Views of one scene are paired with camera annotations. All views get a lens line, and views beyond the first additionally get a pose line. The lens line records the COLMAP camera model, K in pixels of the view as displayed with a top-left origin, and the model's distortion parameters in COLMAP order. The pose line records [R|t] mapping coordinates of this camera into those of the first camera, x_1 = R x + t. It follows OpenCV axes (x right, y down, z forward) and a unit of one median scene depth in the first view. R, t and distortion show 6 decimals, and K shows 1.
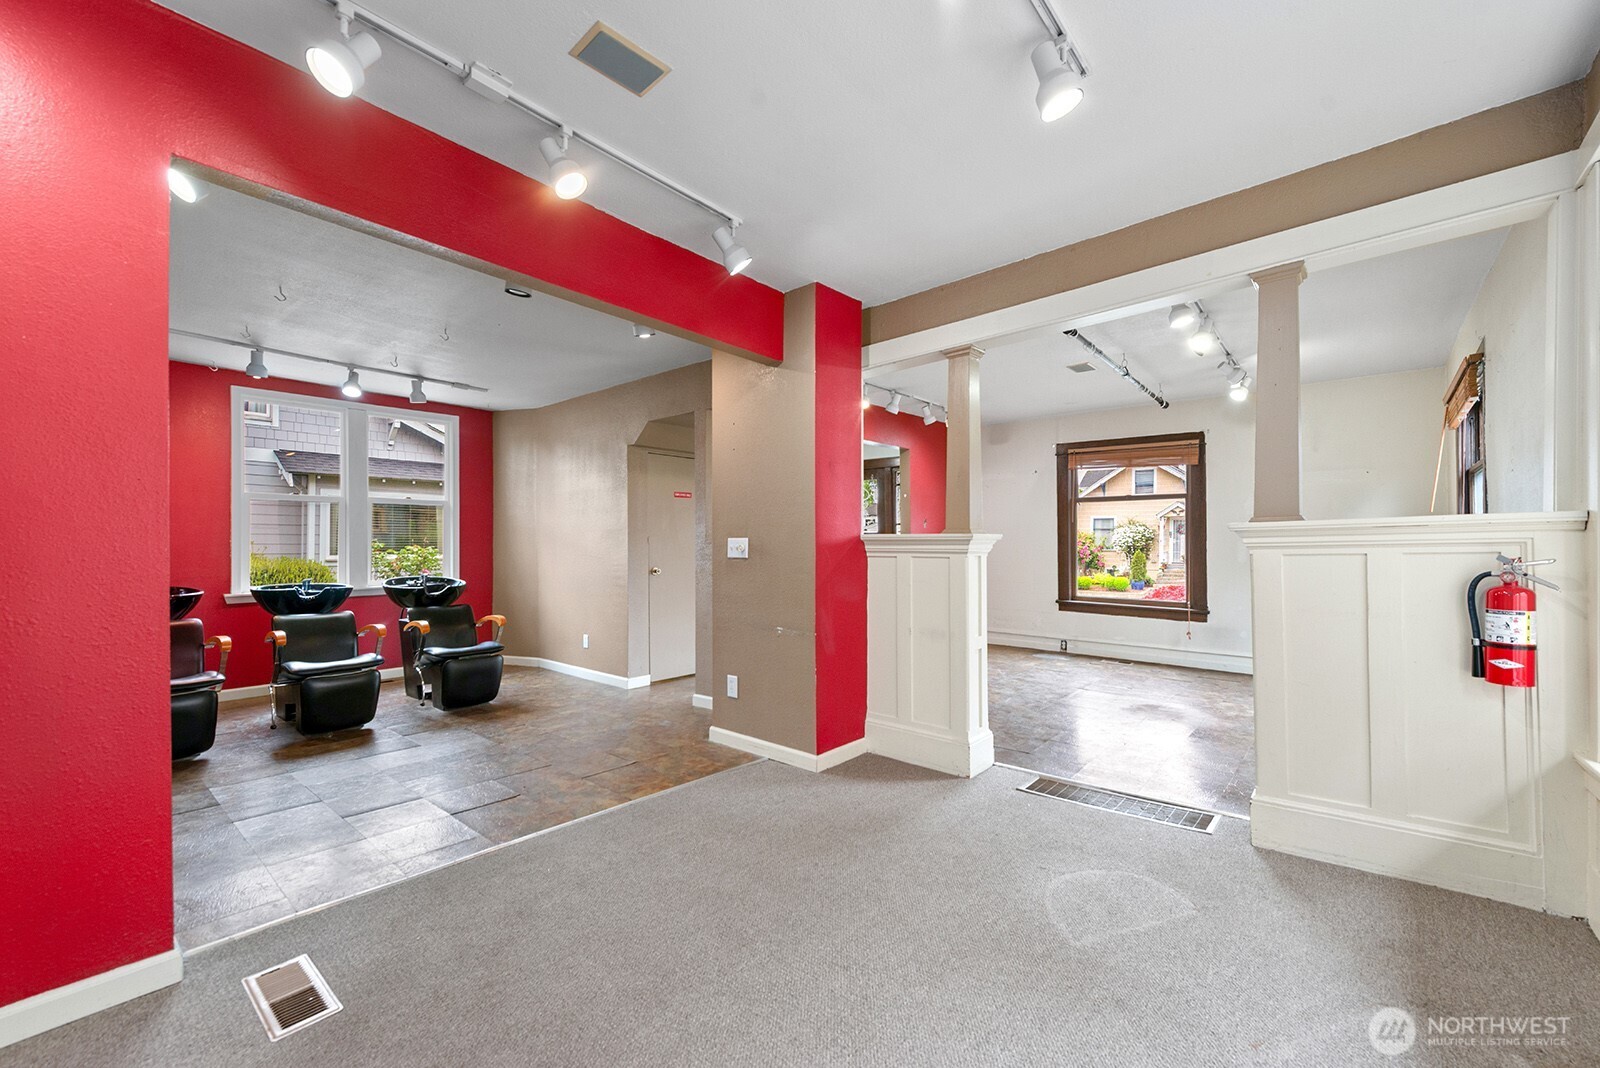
lens RADIAL K [[656.7, 0, 806.2], [0, 656.7, 546.5], [0, 0, 1]] dist [0.008608, -0.002914]
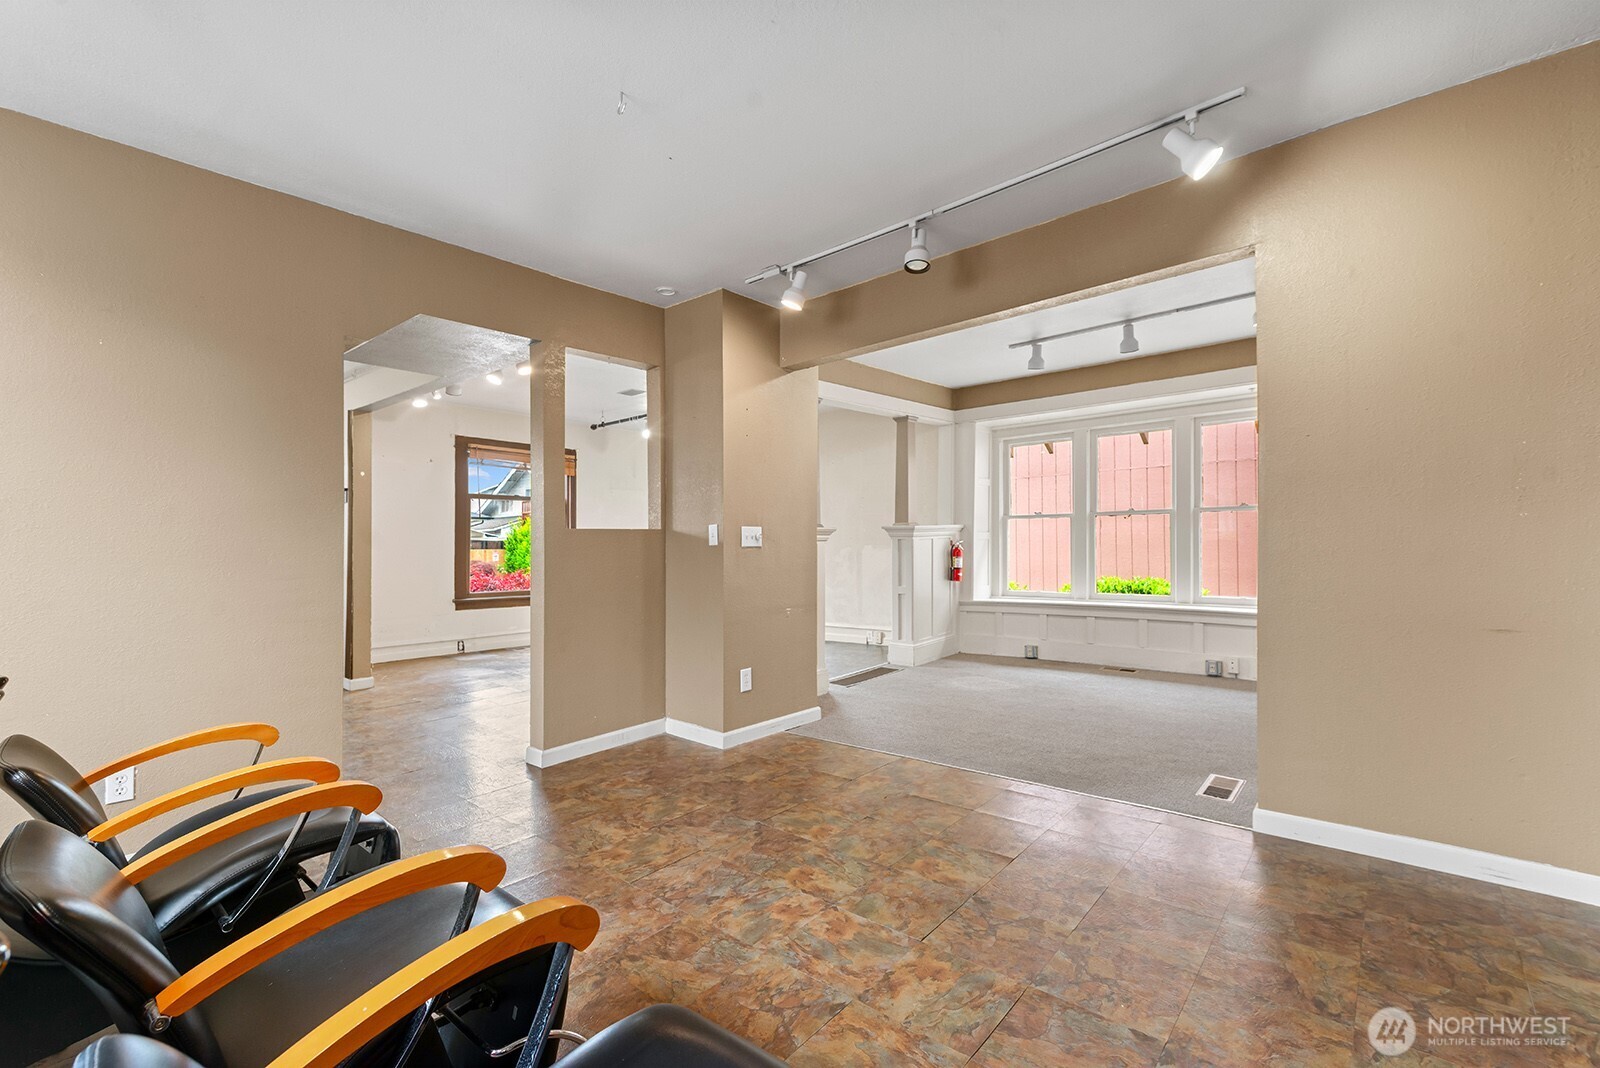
lens RADIAL K [[694.7, 0, 808.9], [0, 694.7, 541.9], [0, 0, 1]] dist [0.003206, -0.001604]
pose [[-0.010349, 0.001699, 0.999945, -1.158271], [0.013220, 0.999911, -0.001563, 0.013362], [-0.999859, 0.013203, -0.010371, 0.933073]]
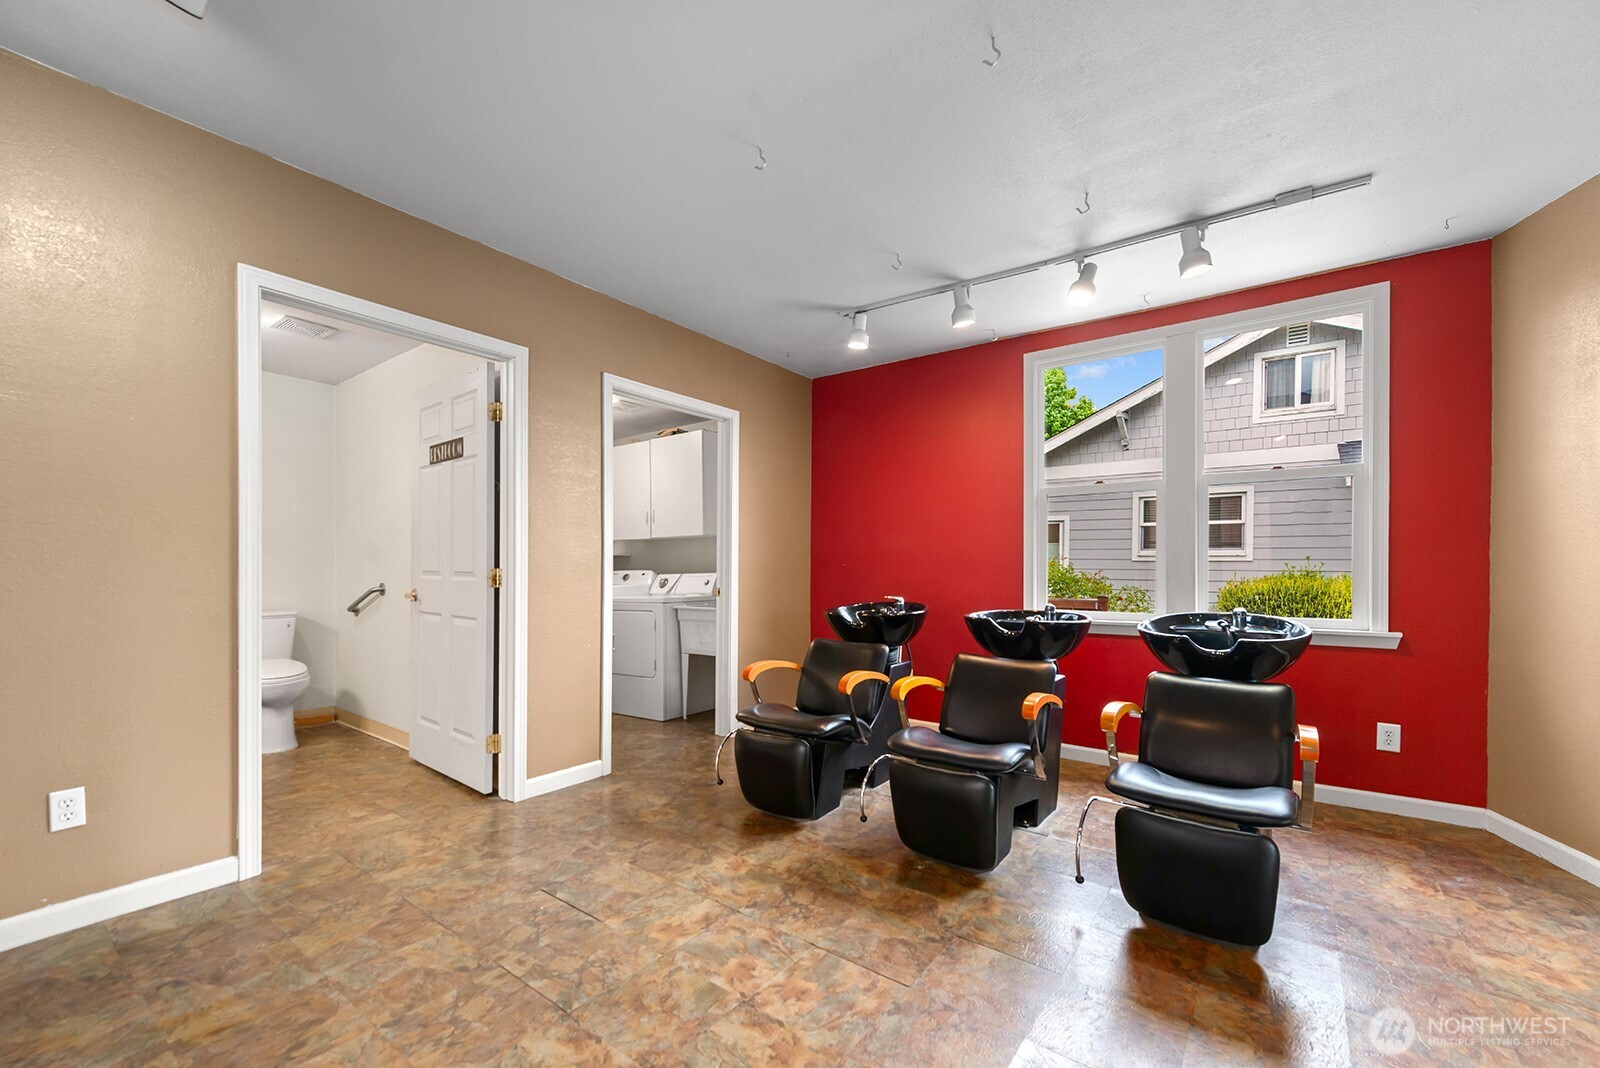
lens RADIAL K [[656.7, 0, 803.5], [0, 656.7, 562.6], [0, 0, 1]] dist [0.008608, -0.002914]
pose [[0.067490, -0.002824, -0.997716, -0.139796], [-0.003107, 0.999991, -0.003040, 0.011546], [0.997715, 0.003306, 0.067481, 0.920001]]
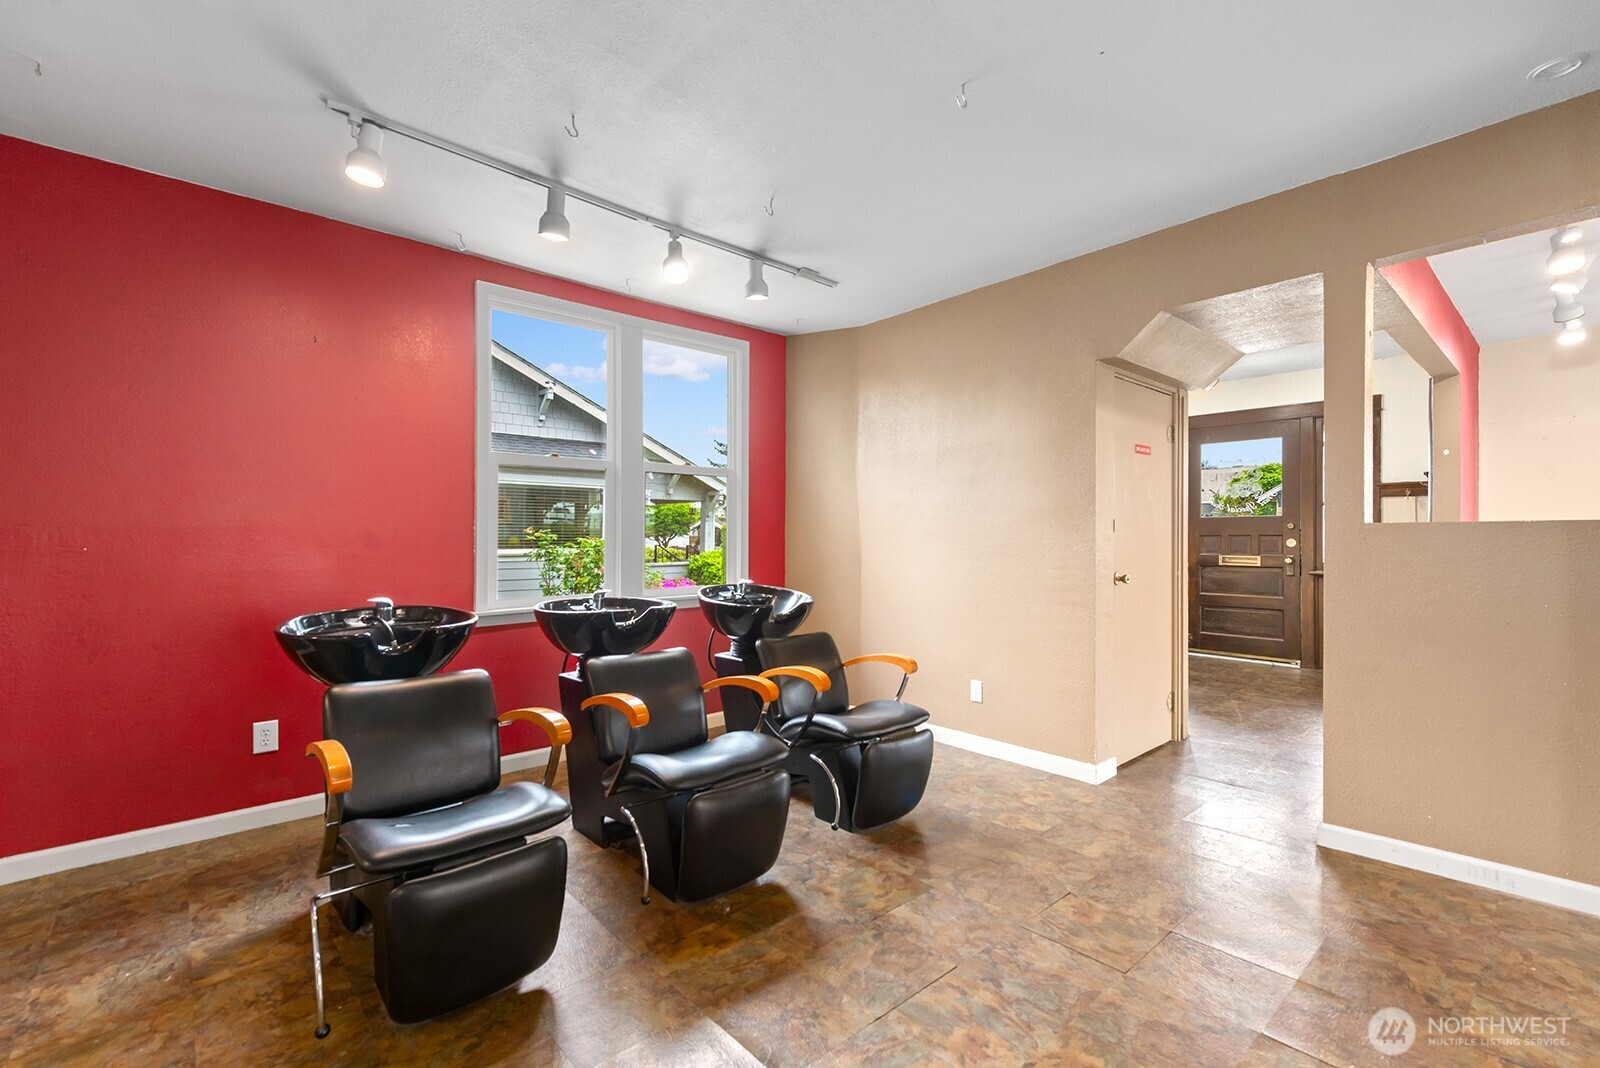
lens RADIAL K [[694.7, 0, 792.5], [0, 694.7, 541.3], [0, 0, 1]] dist [0.003206, -0.001604]
pose [[0.990511, 0.001058, -0.137428, -0.648706], [-0.000580, 0.999994, 0.003522, 0.002637], [0.137431, -0.003409, 0.990506, 0.516255]]
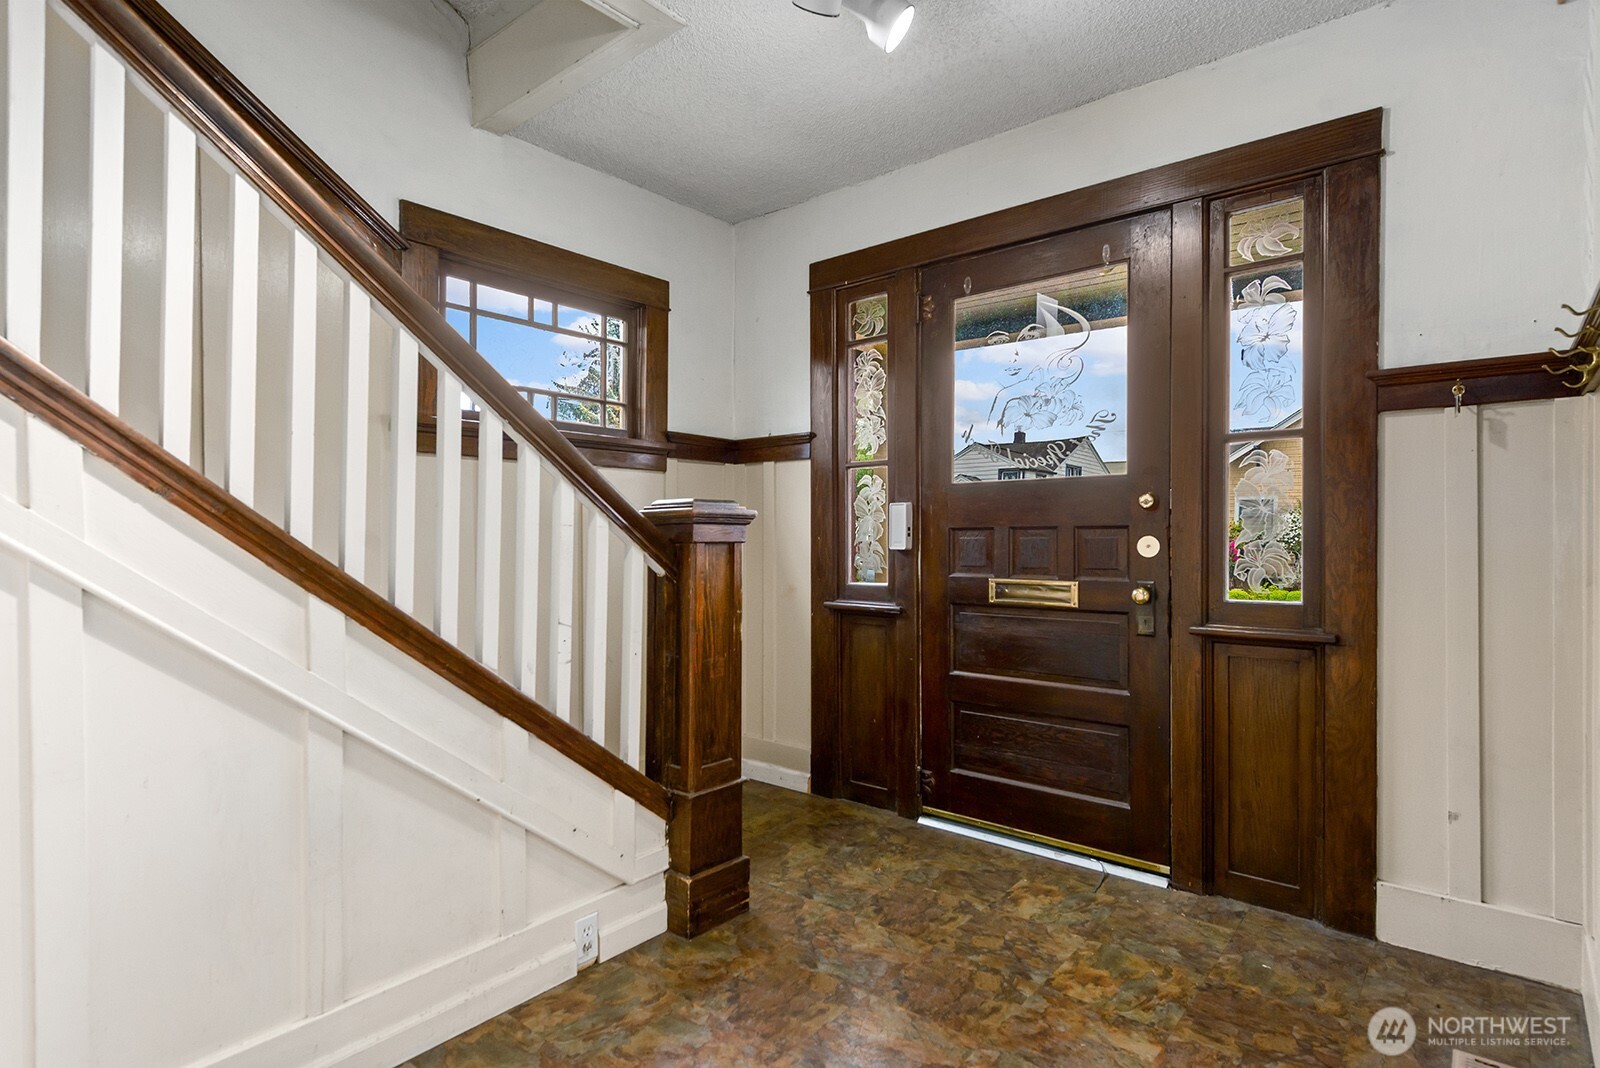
lens RADIAL K [[825.0, 0, 791.3], [0, 825.0, 550.8], [0, 0, 1]] dist [0.010065, -0.000294]
pose [[0.999996, 0.002921, 0.000006, -0.037377], [-0.002921, 0.999932, 0.011310, 0.007519], [0.000027, -0.011310, 0.999936, 1.552820]]
